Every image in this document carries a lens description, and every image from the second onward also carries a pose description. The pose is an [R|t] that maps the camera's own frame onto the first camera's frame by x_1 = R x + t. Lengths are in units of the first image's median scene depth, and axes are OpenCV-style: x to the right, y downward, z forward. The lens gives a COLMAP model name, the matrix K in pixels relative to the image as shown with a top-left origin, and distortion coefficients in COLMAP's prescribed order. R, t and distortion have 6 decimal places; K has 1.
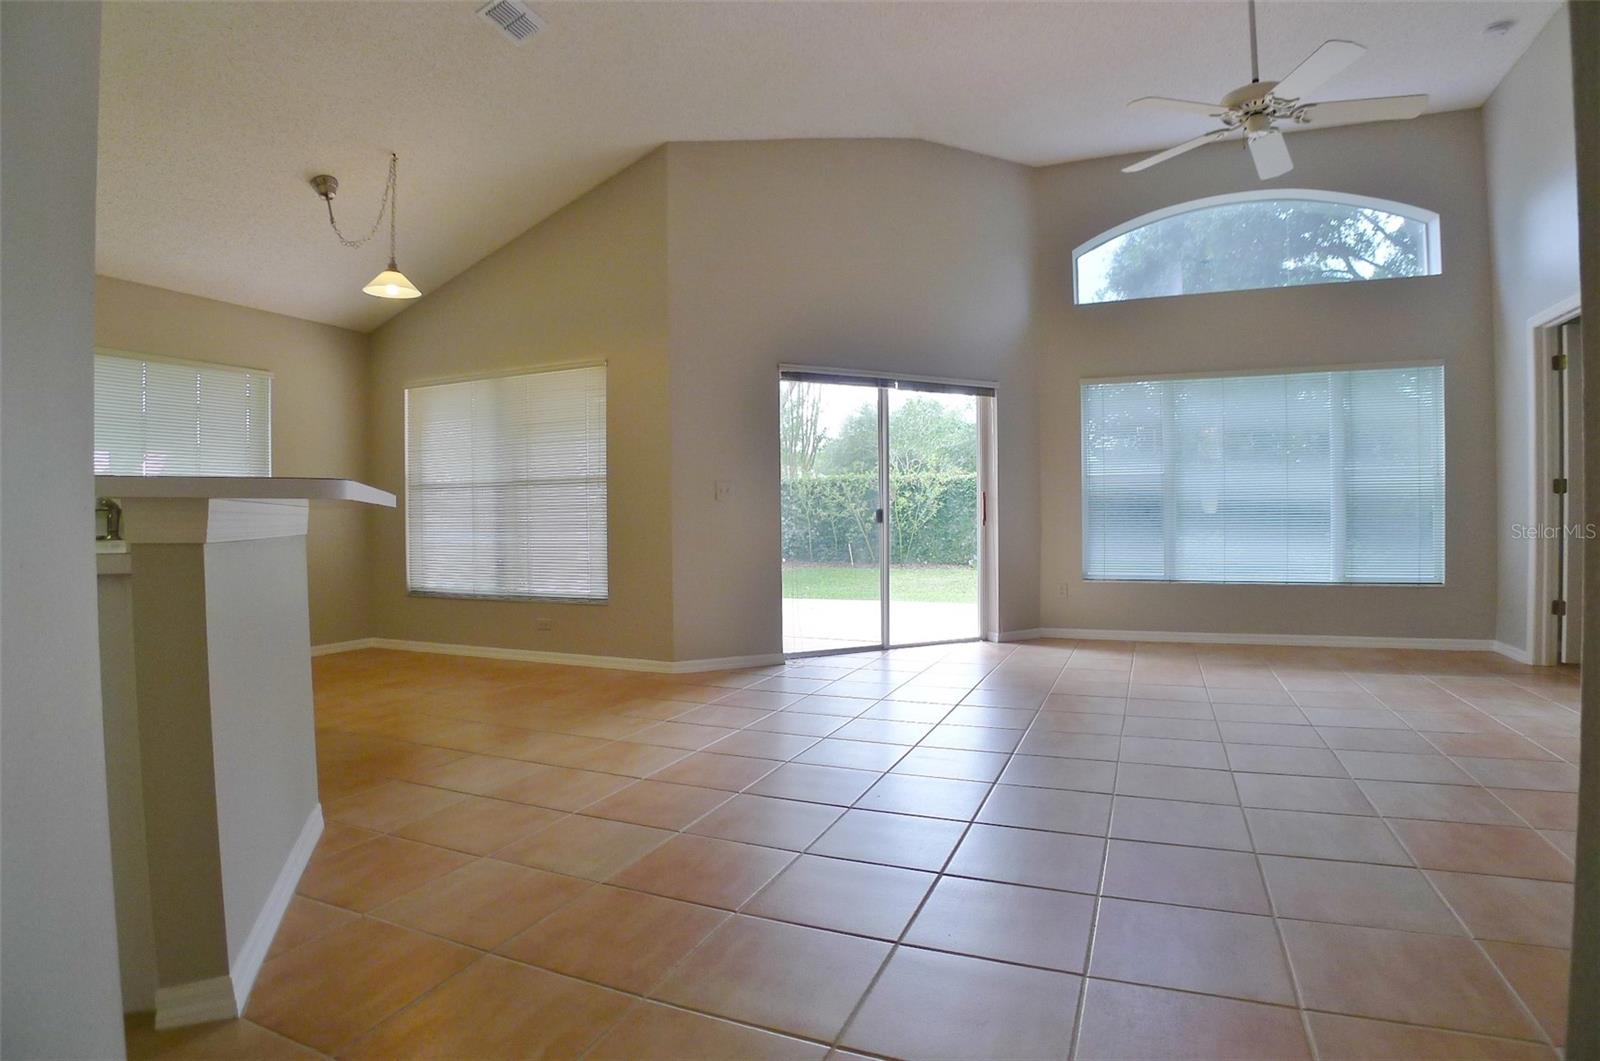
lens RADIAL K [[847.8, 0, 791.0], [0, 847.8, 525.4], [0, 0, 1]] dist [-0.093926, 0.017807]
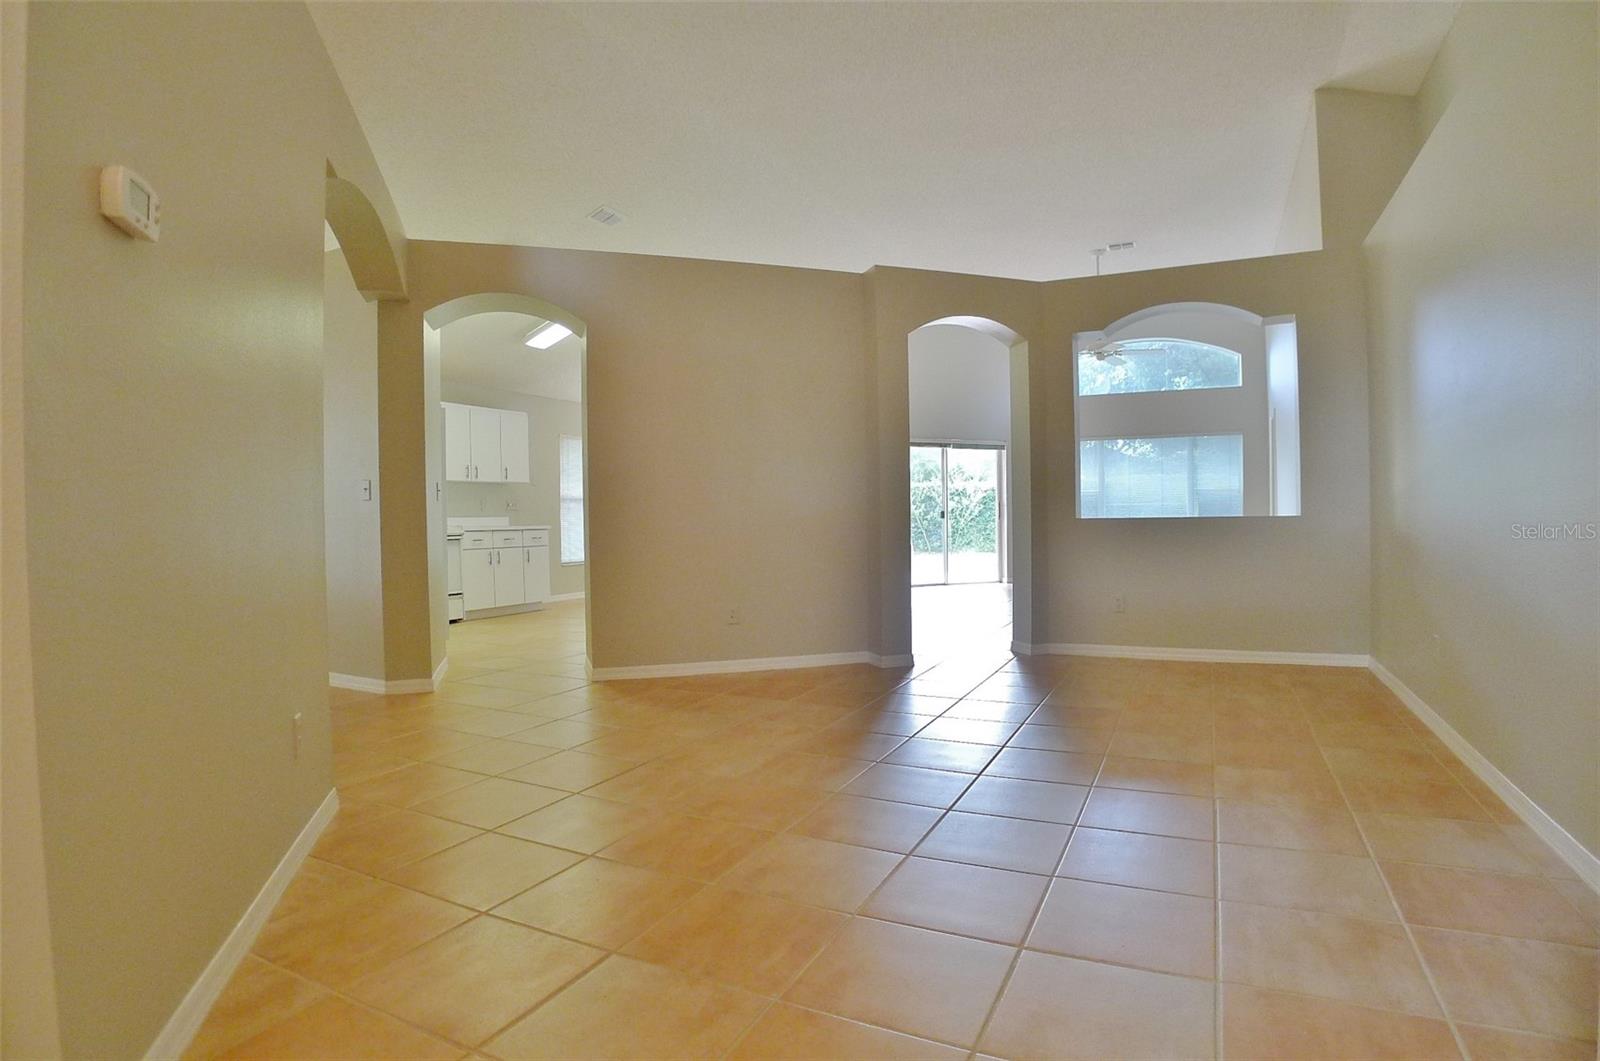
lens RADIAL K [[847.8, 0, 791.0], [0, 847.8, 525.4], [0, 0, 1]] dist [-0.093926, 0.017807]
pose [[0.998501, 0.002008, -0.054694, -0.060299], [-0.002031, 0.999998, -0.000368, 0.007052], [0.054693, 0.000479, 0.998503, -0.419721]]
